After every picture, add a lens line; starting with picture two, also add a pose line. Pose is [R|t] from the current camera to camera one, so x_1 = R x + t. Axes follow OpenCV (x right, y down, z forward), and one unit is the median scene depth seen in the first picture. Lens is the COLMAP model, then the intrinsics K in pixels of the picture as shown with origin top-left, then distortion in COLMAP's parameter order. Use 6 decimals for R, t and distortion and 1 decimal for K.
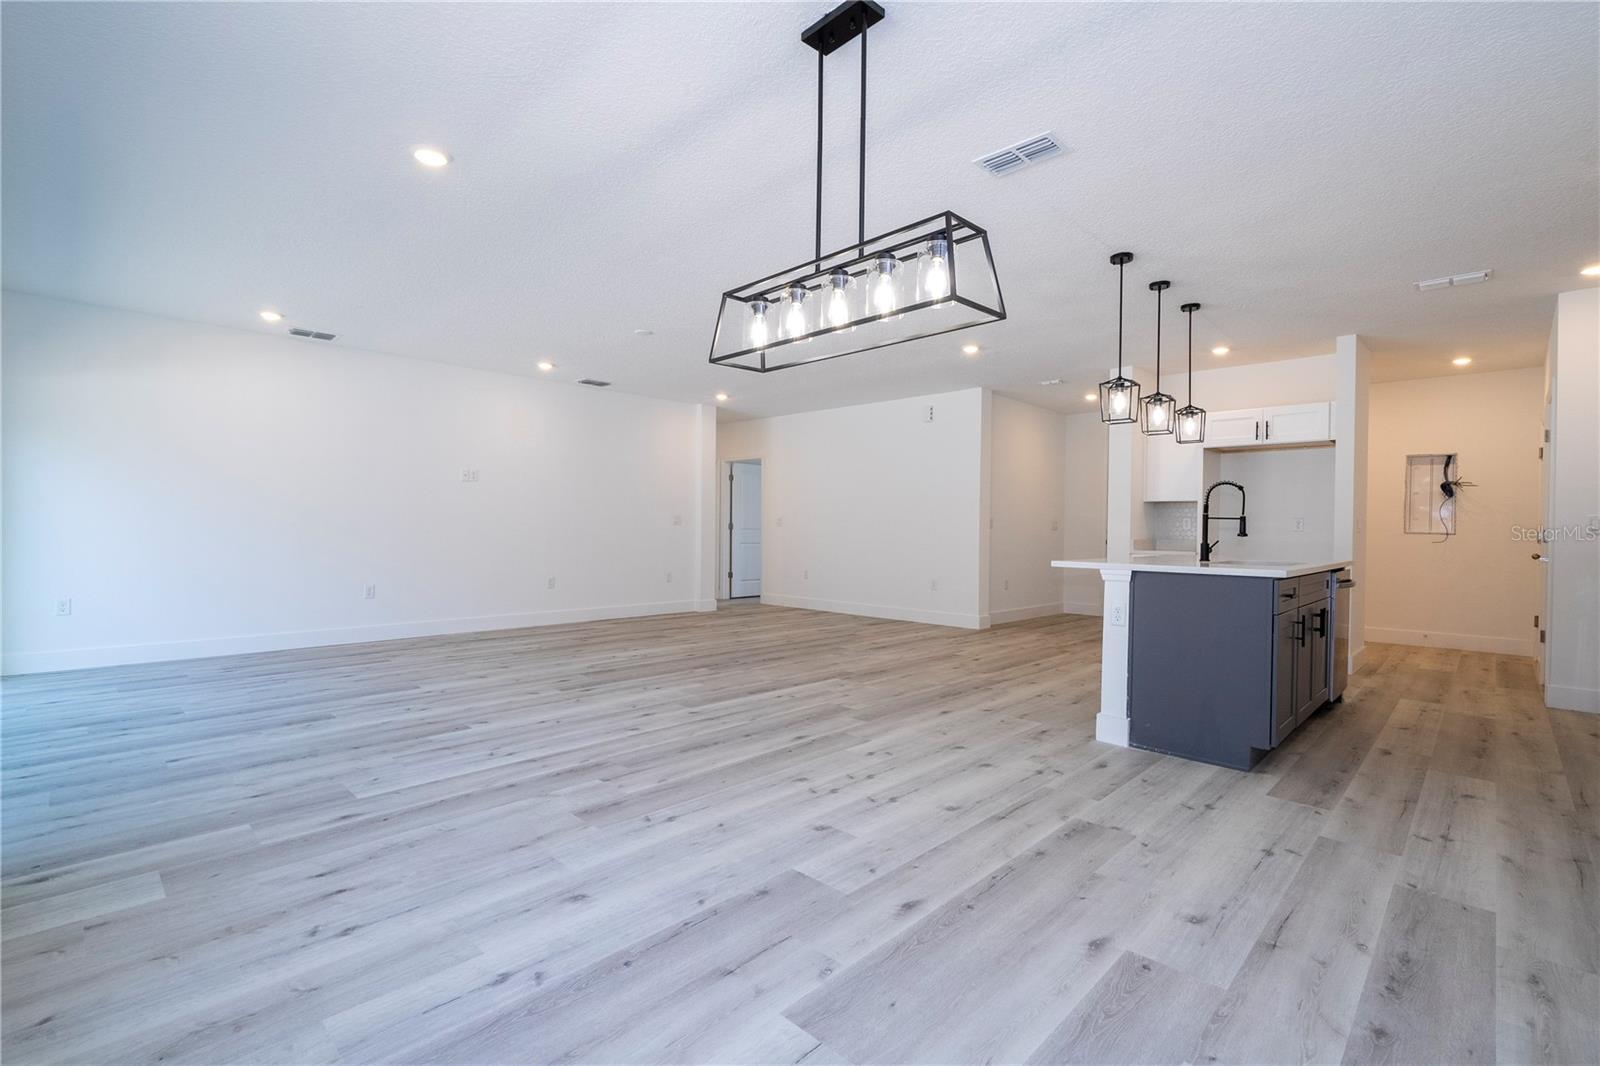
lens RADIAL K [[722.0, 0, 809.9], [0, 722.0, 532.2], [0, 0, 1]] dist [-0.001588, 0.001410]
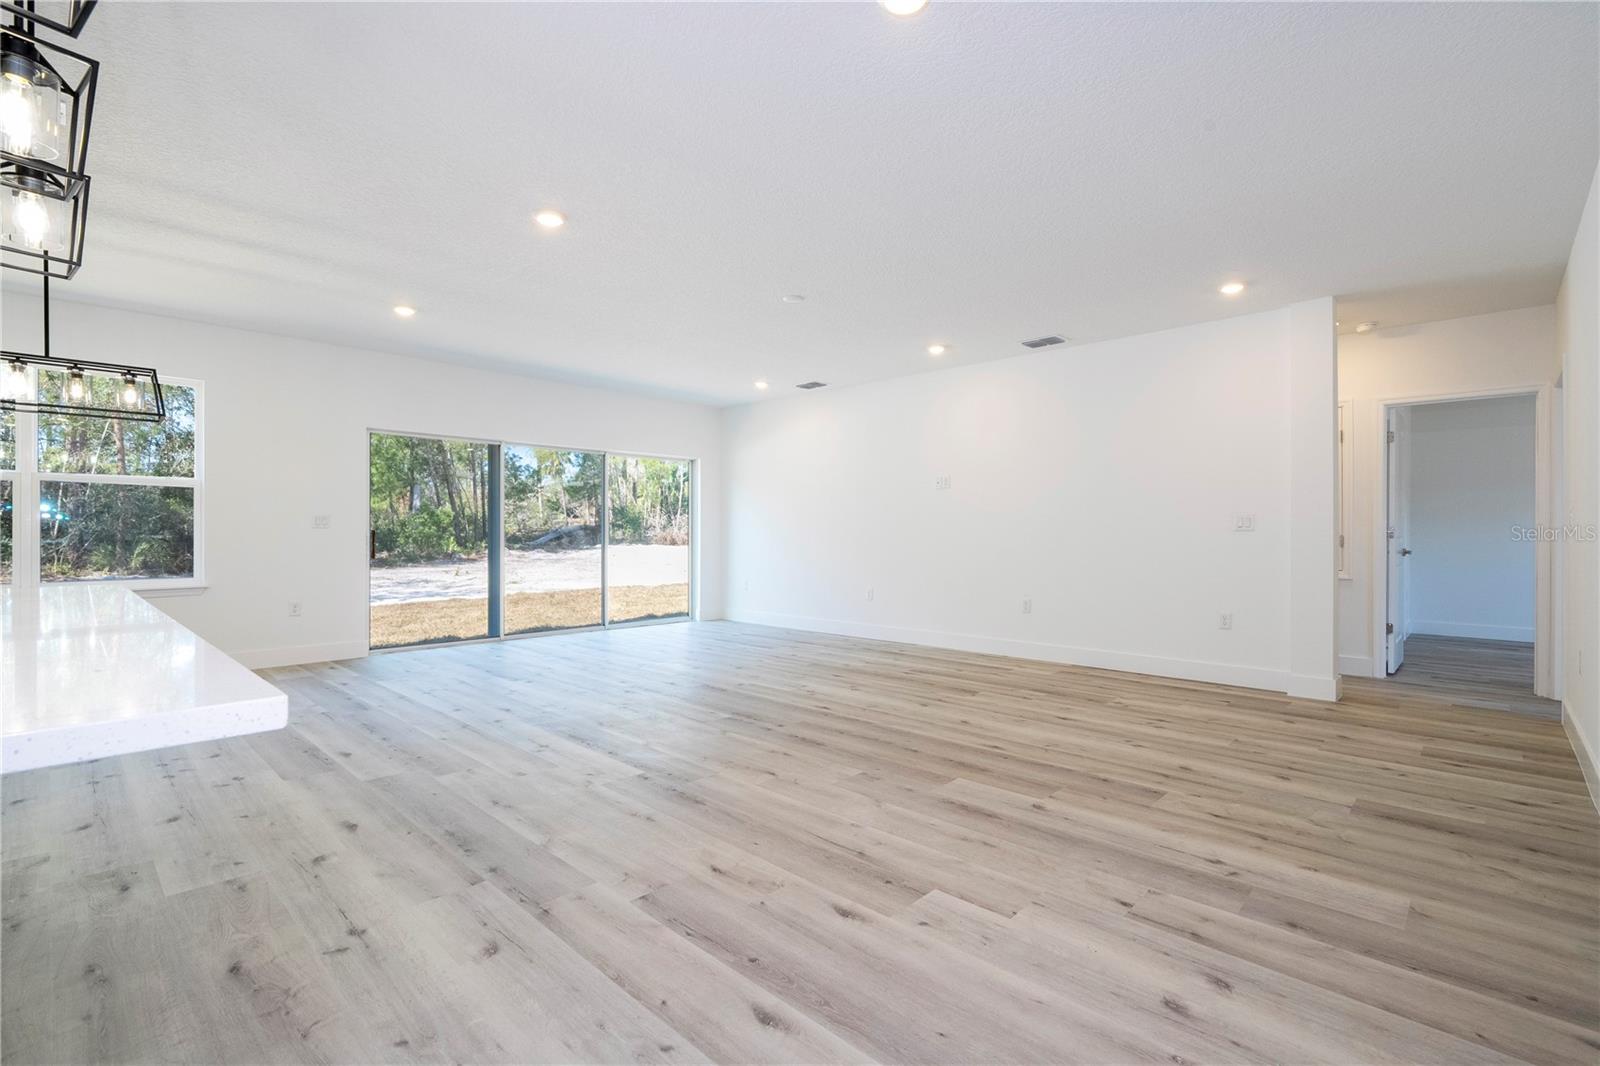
lens RADIAL K [[722.0, 0, 809.9], [0, 722.0, 532.2], [0, 0, 1]] dist [-0.001588, 0.001410]
pose [[0.005883, -0.014240, -0.999881, 0.886482], [-0.009525, 0.999852, -0.014296, 0.003396], [0.999937, 0.009608, 0.005747, 1.518548]]
